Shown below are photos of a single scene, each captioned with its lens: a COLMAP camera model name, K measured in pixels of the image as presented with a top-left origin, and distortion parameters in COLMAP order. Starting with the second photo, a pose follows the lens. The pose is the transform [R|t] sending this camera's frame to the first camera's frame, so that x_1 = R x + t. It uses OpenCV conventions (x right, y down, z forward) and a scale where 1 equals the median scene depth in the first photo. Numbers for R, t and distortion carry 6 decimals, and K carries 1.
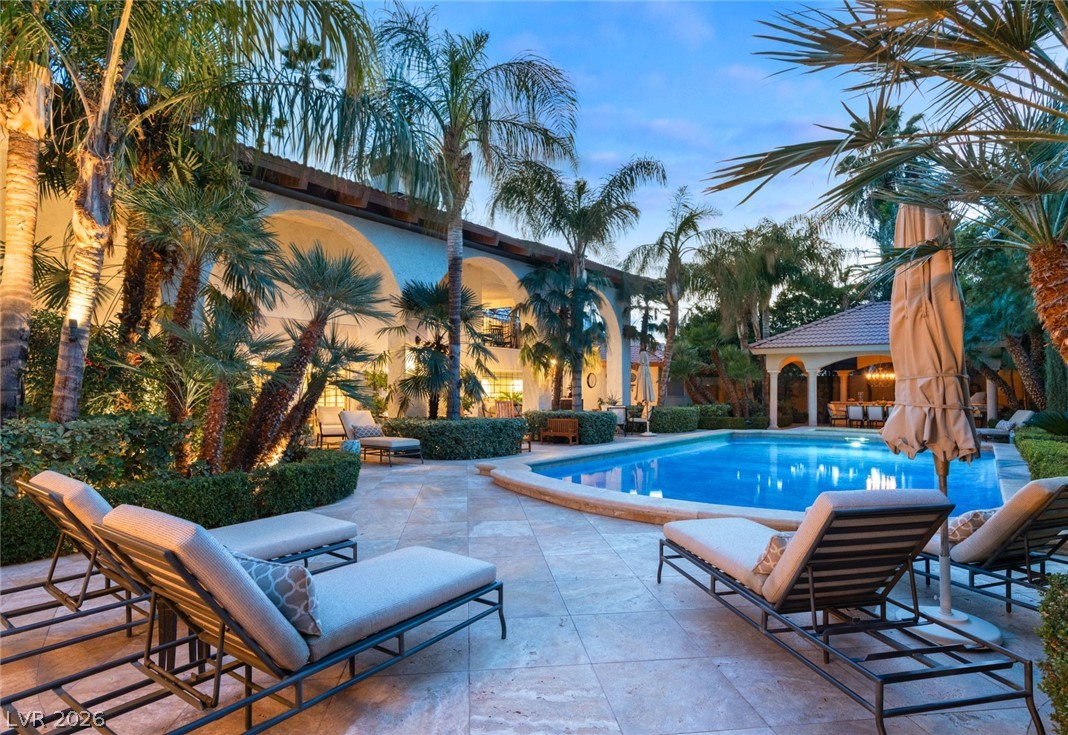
lens RADIAL K [[572.0, 0, 538.0], [0, 572.0, 367.6], [0, 0, 1]] dist [-0.021326, -0.000635]
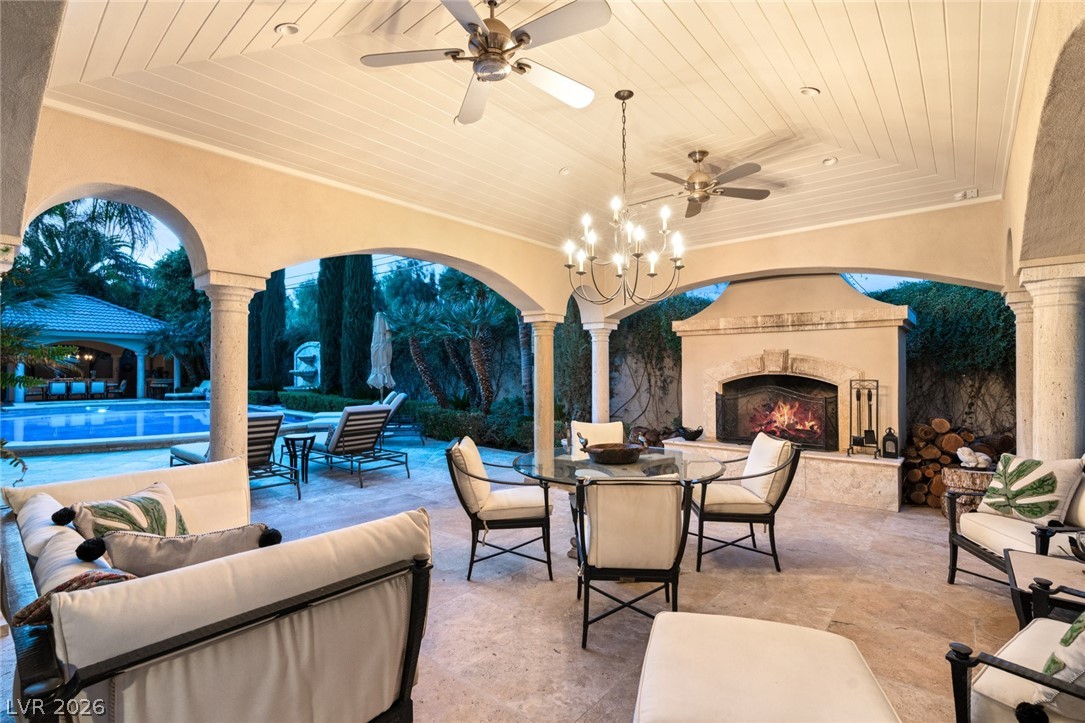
lens RADIAL K [[489.3, 0, 539.8], [0, 489.3, 365.1], [0, 0, 1]] dist [-0.003962, 0.000115]
pose [[0.086012, 0.001054, 0.996294, -0.361536], [-0.034745, 0.999394, 0.001942, -0.004183], [-0.995688, -0.034783, 0.085997, -0.069733]]
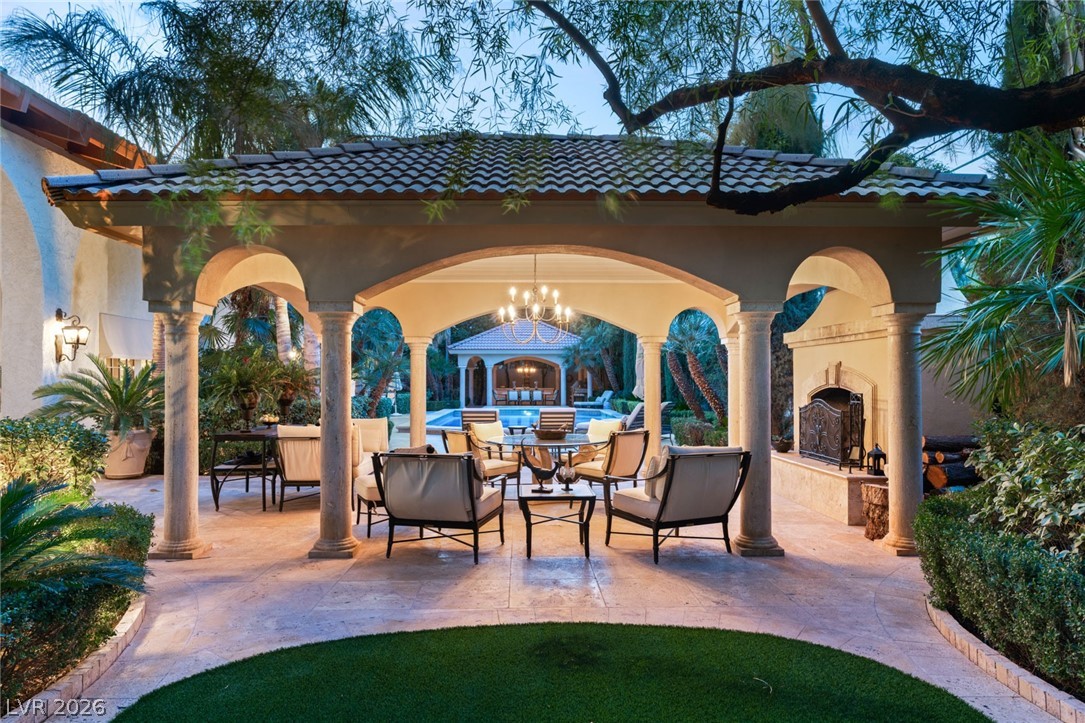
lens RADIAL K [[649.1, 0, 541.1], [0, 649.1, 360.7], [0, 0, 1]] dist [-0.001064, -0.000147]
pose [[0.785385, 0.008469, 0.618949, -0.416781], [-0.013438, 0.999904, 0.003370, -0.016100], [-0.618861, -0.010964, 0.785424, -0.346594]]
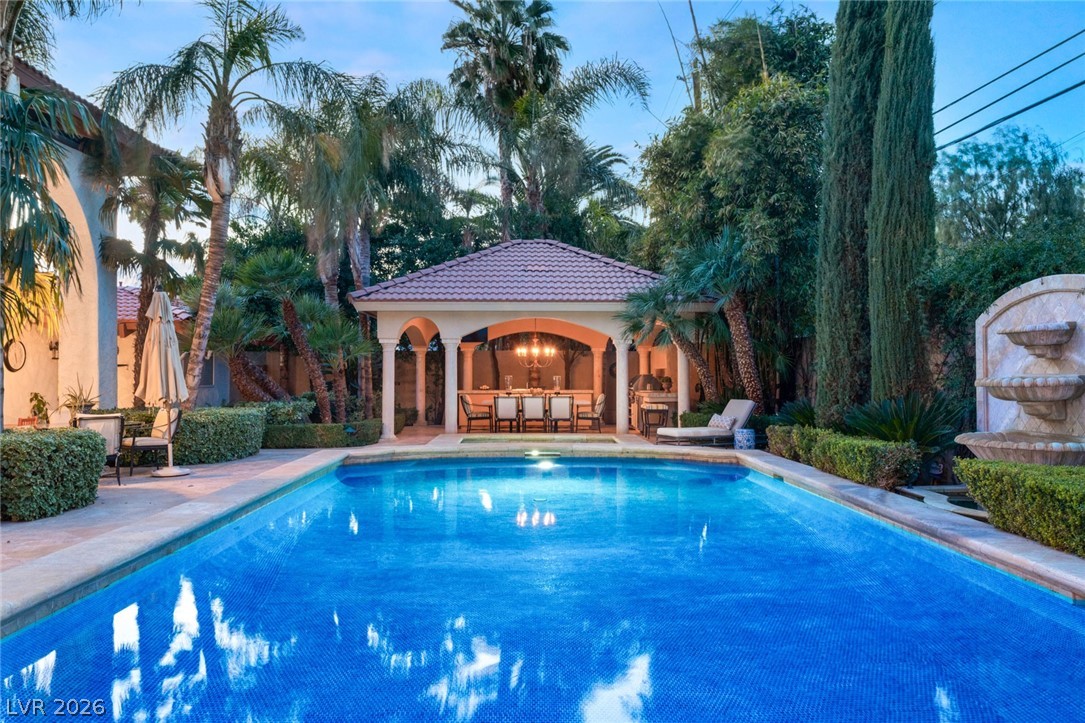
lens RADIAL K [[858.4, 0, 541.5], [0, 858.4, 354.4], [0, 0, 1]] dist [0.071365, 0.010481]
pose [[0.790482, 0.005850, 0.612457, -0.001767], [-0.015773, 0.999817, 0.010808, 0.008077], [-0.612282, -0.018204, 0.790430, 0.218444]]
